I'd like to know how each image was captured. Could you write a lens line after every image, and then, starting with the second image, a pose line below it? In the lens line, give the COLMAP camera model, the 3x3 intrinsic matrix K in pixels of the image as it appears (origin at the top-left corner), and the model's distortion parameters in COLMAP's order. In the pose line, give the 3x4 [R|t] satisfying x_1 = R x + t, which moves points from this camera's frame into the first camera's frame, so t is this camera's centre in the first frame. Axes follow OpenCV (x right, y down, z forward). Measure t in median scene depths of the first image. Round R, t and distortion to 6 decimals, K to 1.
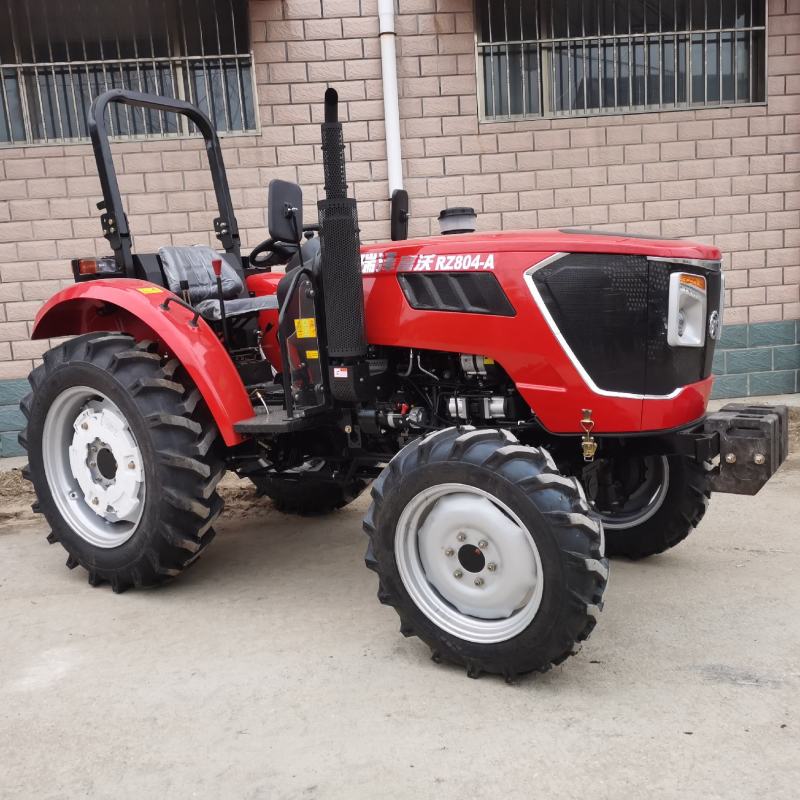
lens RADIAL K [[812.7, 0, 399.7], [0, 812.7, 400.6], [0, 0, 1]] dist [0.021215, 0.000000]
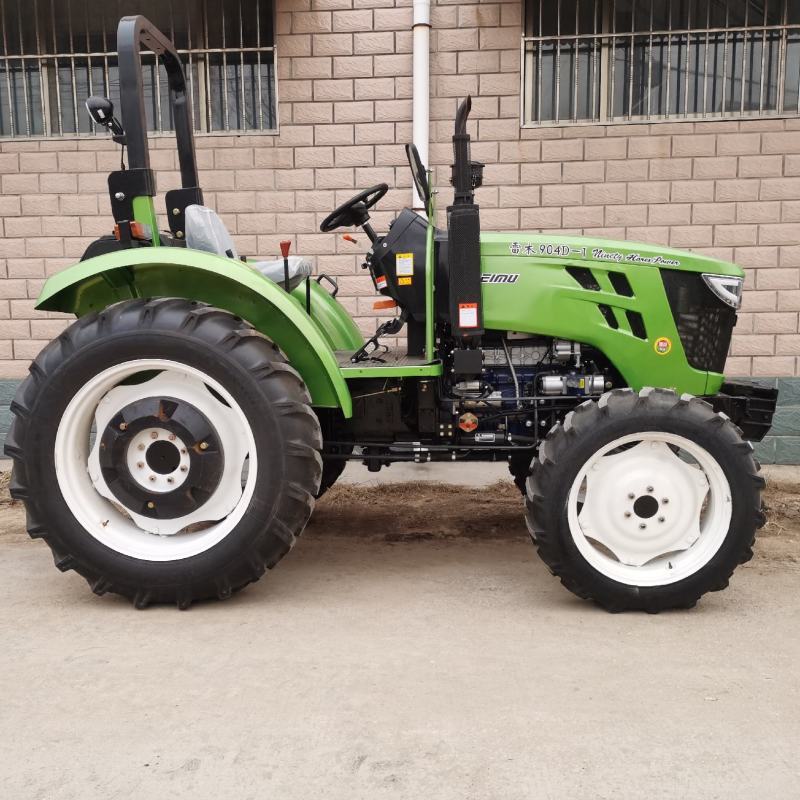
lens RADIAL K [[812.7, 0, 401.0], [0, 812.7, 401.3], [0, 0, 1]] dist [0.021215, 0.000000]
pose [[0.983836, 0.077110, -0.161617, 0.137896], [-0.081950, 0.996359, -0.023493, -0.014708], [0.159217, 0.036358, 0.986574, 0.123399]]
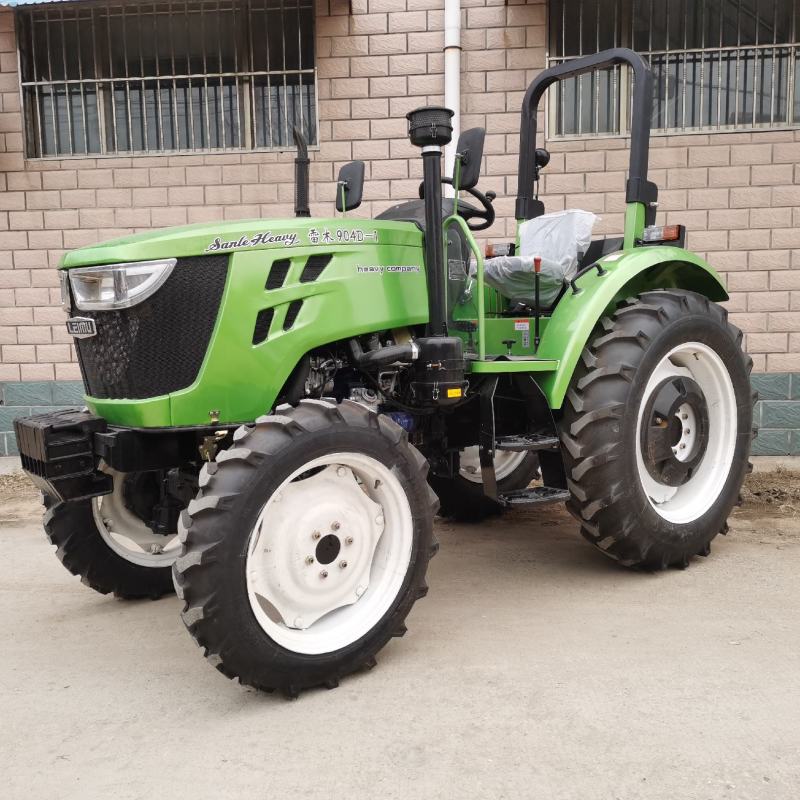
lens RADIAL K [[812.7, 0, 401.7], [0, 812.7, 401.9], [0, 0, 1]] dist [0.021215, 0.000000]
pose [[0.982052, 0.067779, -0.176013, 0.122420], [-0.075508, 0.996437, -0.037586, 0.007953], [0.172839, 0.050202, 0.983670, 0.060979]]
